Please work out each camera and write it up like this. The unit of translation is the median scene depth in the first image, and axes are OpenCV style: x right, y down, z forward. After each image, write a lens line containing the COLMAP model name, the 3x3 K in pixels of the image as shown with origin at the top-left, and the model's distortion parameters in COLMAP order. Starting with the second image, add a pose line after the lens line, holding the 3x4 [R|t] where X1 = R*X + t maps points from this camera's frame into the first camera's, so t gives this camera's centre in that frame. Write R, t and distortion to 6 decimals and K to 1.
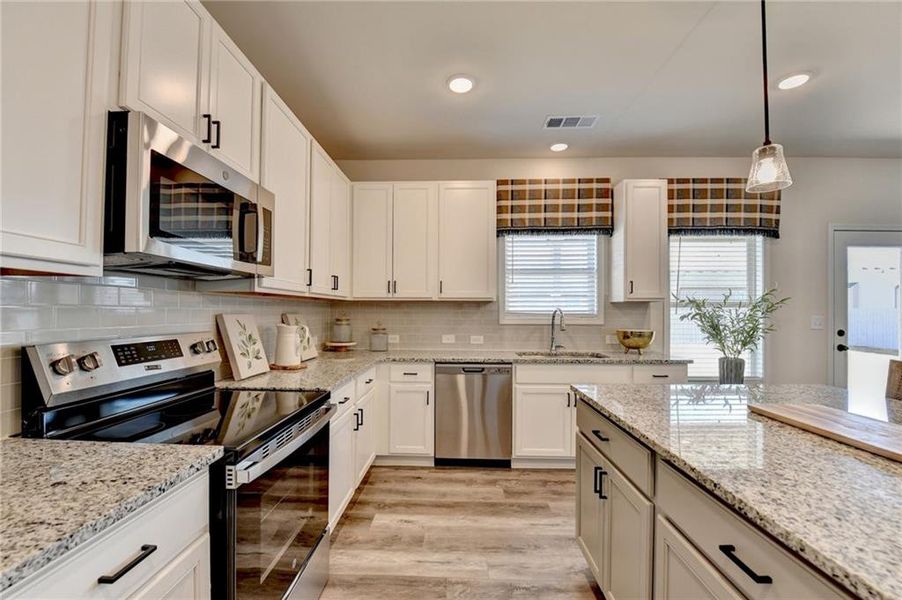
lens RADIAL K [[395.8, 0, 407.1], [0, 395.8, 301.2], [0, 0, 1]] dist [-0.009400, -0.005493]
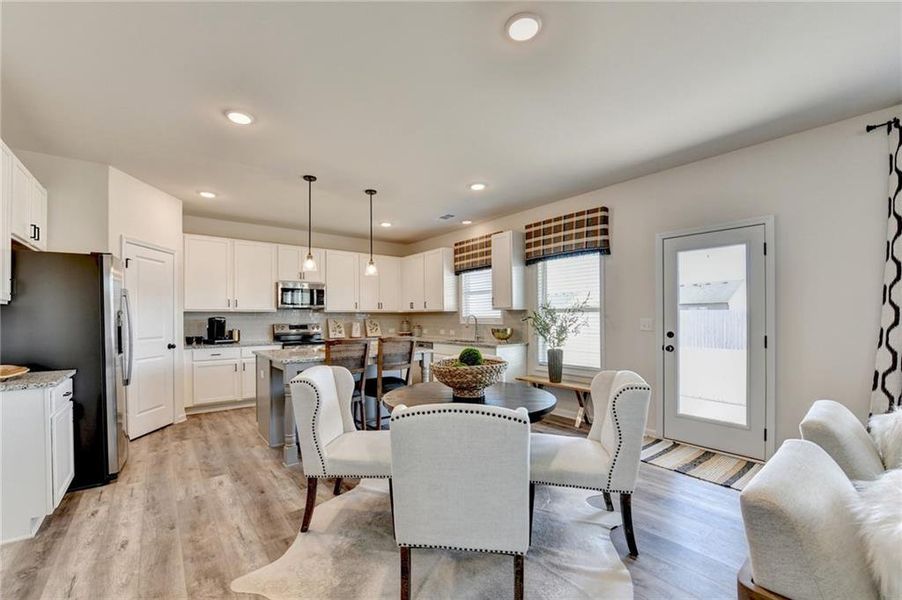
lens RADIAL K [[367.0, 0, 445.7], [0, 367.0, 315.9], [0, 0, 1]] dist [-0.008748, -0.003896]
pose [[0.653923, -0.010002, -0.756495, 1.470206], [0.016235, 0.999868, 0.000814, 0.019433], [0.756387, -0.012814, 0.653999, -0.124512]]
